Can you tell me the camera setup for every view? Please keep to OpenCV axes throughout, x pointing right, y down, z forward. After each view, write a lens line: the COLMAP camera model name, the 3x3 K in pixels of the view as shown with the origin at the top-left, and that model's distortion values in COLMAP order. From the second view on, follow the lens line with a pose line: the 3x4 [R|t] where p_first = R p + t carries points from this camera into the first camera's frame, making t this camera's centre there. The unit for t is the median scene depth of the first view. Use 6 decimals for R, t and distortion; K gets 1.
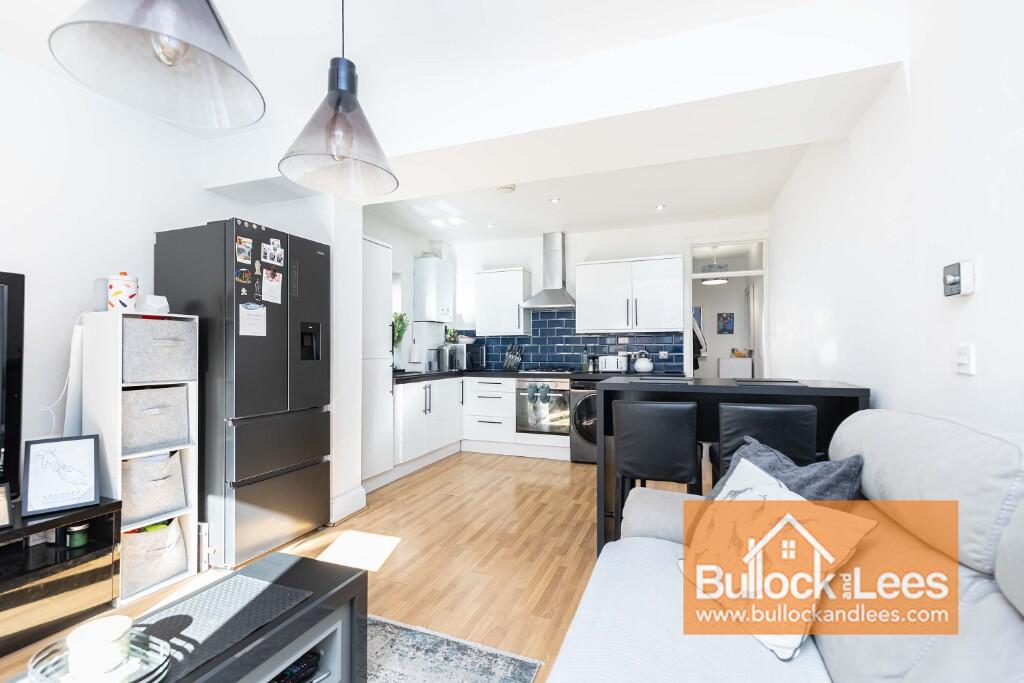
lens RADIAL K [[467.8, 0, 492.3], [0, 467.8, 348.5], [0, 0, 1]] dist [0.004195, -0.000718]
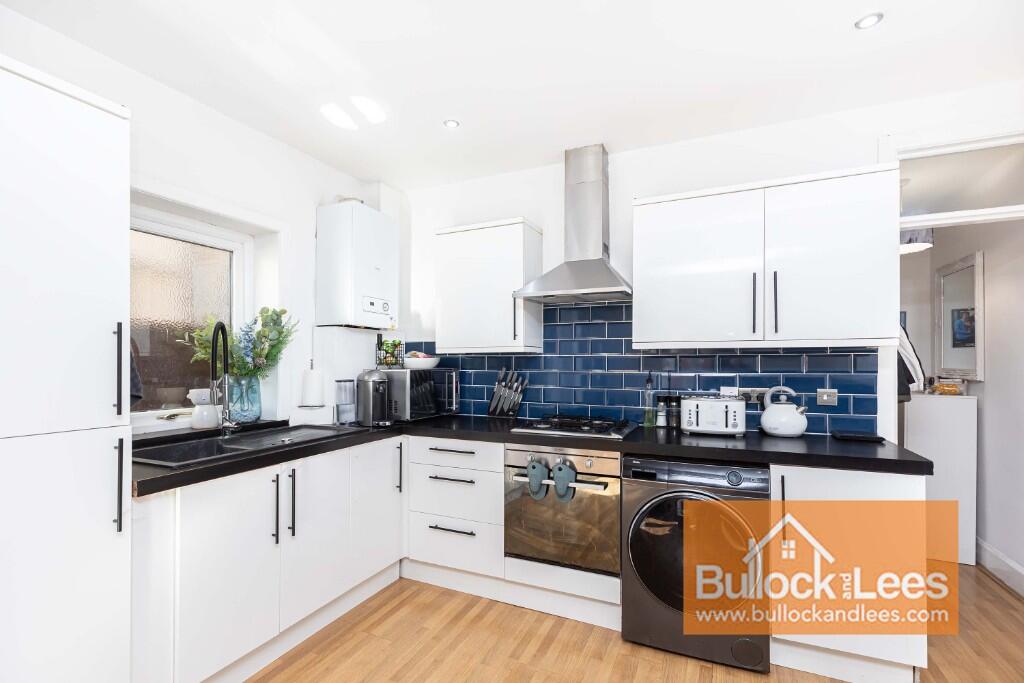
lens RADIAL K [[467.8, 0, 500.6], [0, 467.8, 368.2], [0, 0, 1]] dist [0.004195, -0.000718]
pose [[0.998832, 0.001103, -0.048306, 0.068335], [-0.000177, 0.999816, 0.019171, -0.022174], [0.048318, -0.019140, 0.998649, 0.519251]]
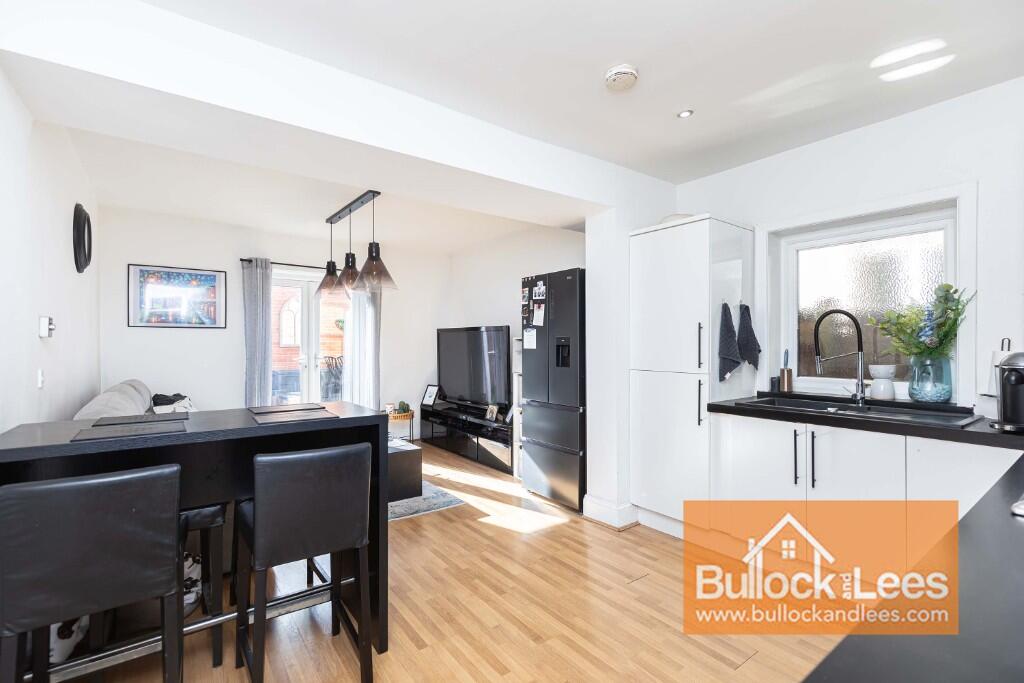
lens RADIAL K [[467.8, 0, 514.0], [0, 467.8, 343.6], [0, 0, 1]] dist [0.004195, -0.000718]
pose [[-0.515100, 0.003732, -0.857122, 0.426867], [0.010994, 0.999937, -0.002254, -0.020973], [0.857059, -0.010585, -0.515109, 0.877286]]
